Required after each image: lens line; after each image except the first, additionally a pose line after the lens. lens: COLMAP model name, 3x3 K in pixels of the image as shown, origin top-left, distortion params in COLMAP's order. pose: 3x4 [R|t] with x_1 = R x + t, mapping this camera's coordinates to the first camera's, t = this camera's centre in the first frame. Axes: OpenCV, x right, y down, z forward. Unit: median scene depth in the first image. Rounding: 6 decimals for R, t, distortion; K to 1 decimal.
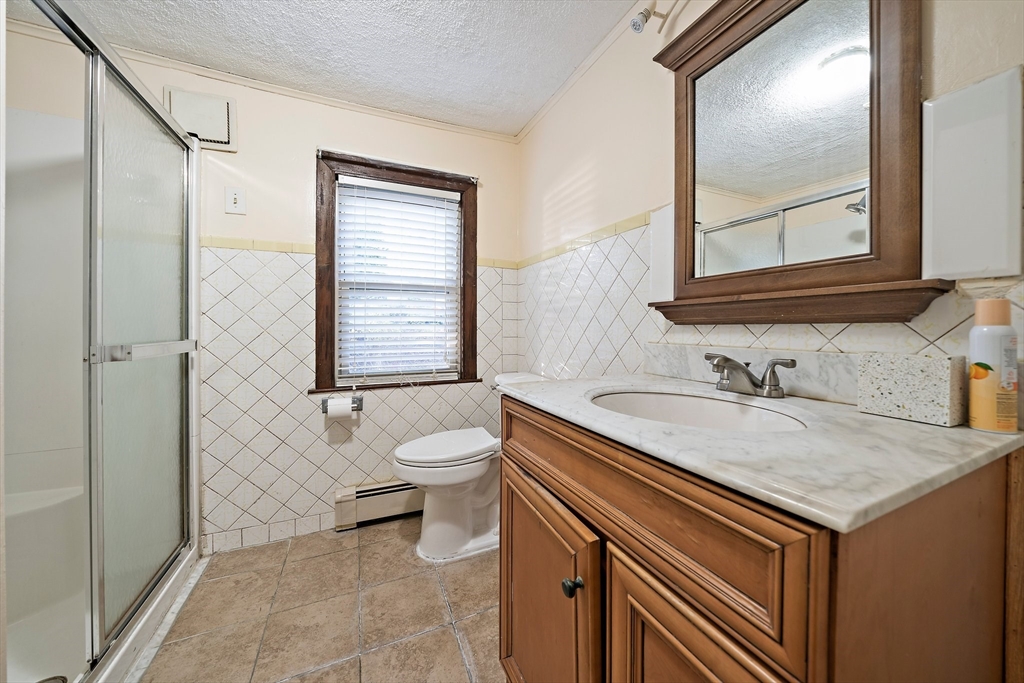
lens RADIAL K [[355.3, 0, 508.1], [0, 355.3, 331.2], [0, 0, 1]] dist [-0.008009, 0.000460]
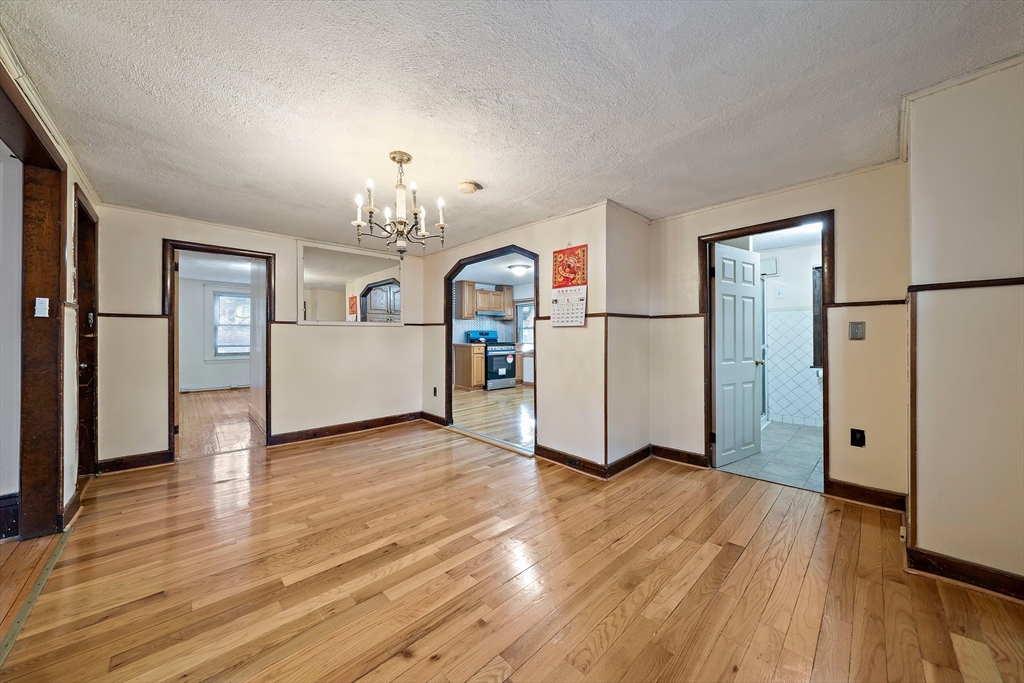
lens RADIAL K [[355.3, 0, 519.5], [0, 355.3, 335.8], [0, 0, 1]] dist [-0.008009, 0.000460]
pose [[0.343140, -0.007993, -0.939250, 1.087914], [-0.000493, 0.999962, -0.008690, -0.018719], [0.939284, 0.003445, 0.343123, -1.797979]]
